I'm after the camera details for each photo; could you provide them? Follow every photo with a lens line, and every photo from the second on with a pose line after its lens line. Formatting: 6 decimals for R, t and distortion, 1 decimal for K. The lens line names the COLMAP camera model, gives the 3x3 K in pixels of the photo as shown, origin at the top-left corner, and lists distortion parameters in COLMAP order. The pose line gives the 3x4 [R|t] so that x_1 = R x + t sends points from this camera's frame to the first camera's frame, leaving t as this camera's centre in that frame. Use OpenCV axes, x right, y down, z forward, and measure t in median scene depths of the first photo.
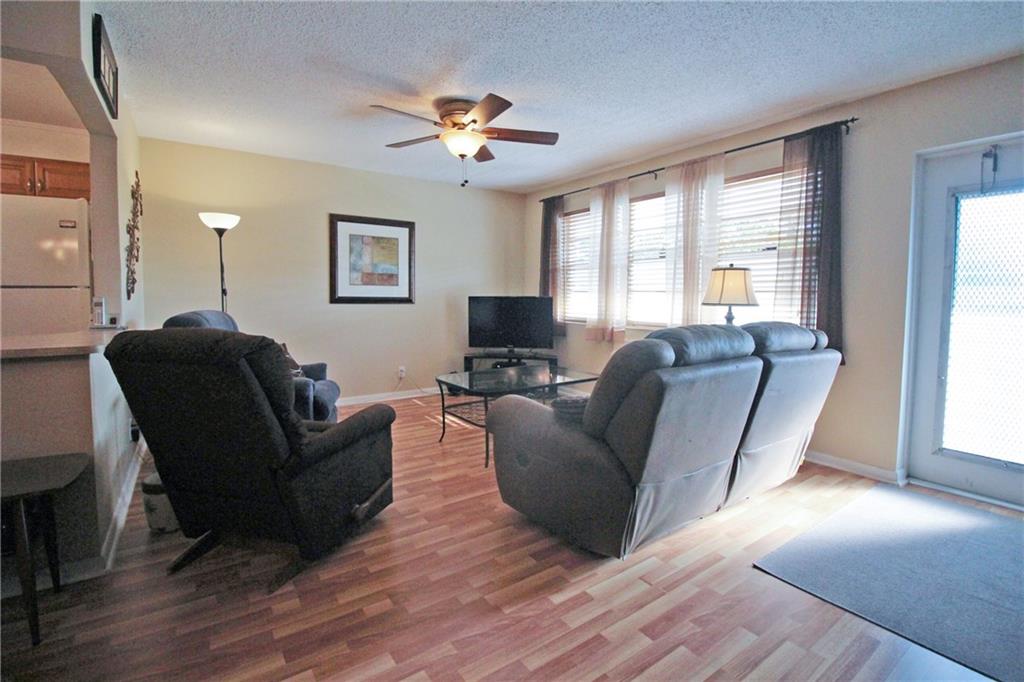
lens RADIAL K [[470.0, 0, 510.3], [0, 470.0, 319.0], [0, 0, 1]] dist [-0.000019, -0.014243]
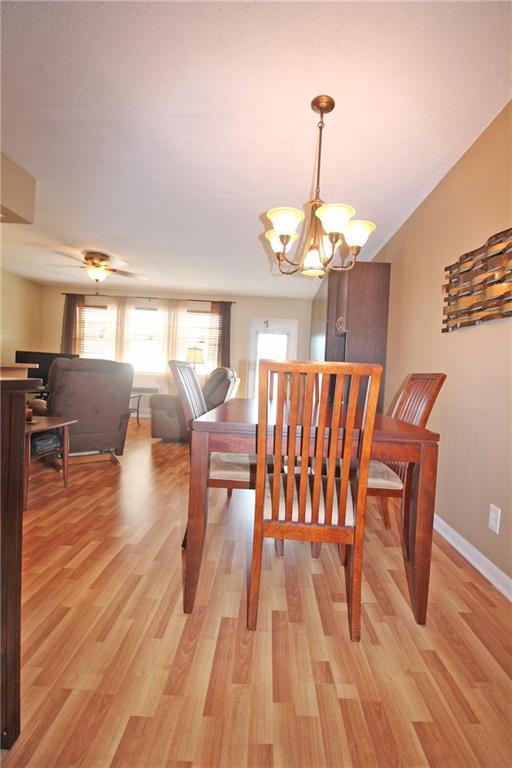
lens RADIAL K [[359.5, 0, 269.0], [0, 359.5, 389.1], [0, 0, 1]] dist [0.002175, -0.013274]
pose [[0.572977, -0.011377, 0.819493, -0.817160], [-0.006271, 0.999814, 0.018265, 0.065119], [-0.819548, -0.015604, 0.572798, -0.403212]]
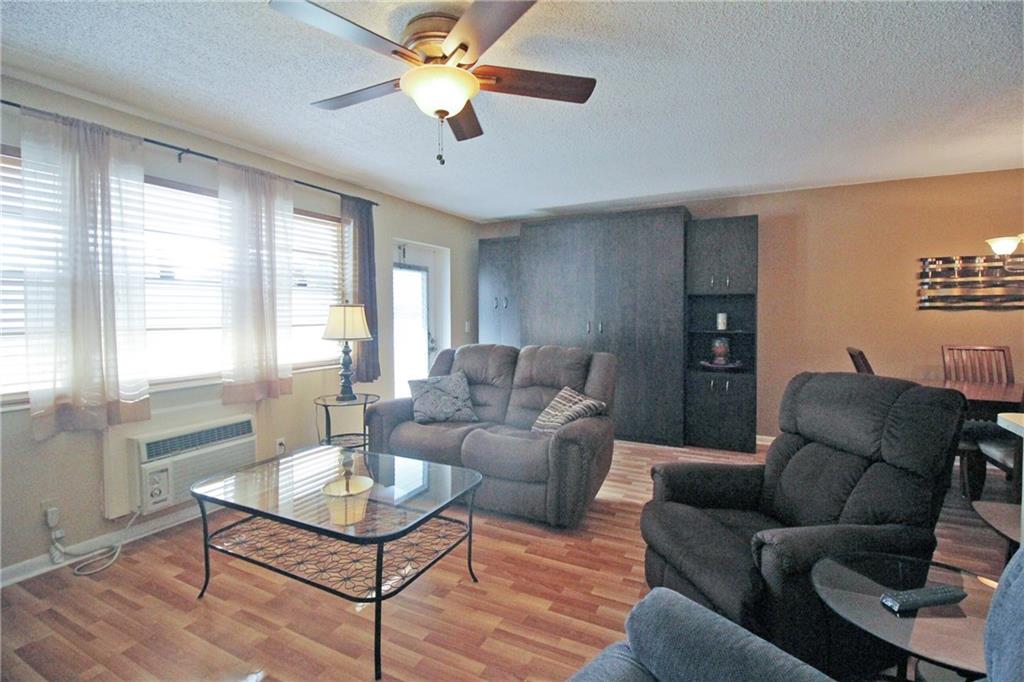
lens RADIAL K [[482.8, 0, 514.0], [0, 482.8, 320.9], [0, 0, 1]] dist [0.000327, -0.035199]
pose [[-0.488863, -0.022019, 0.872083, -0.614684], [0.041822, 0.997940, 0.048641, -0.100178], [-0.871358, 0.060251, -0.486935, 1.102369]]
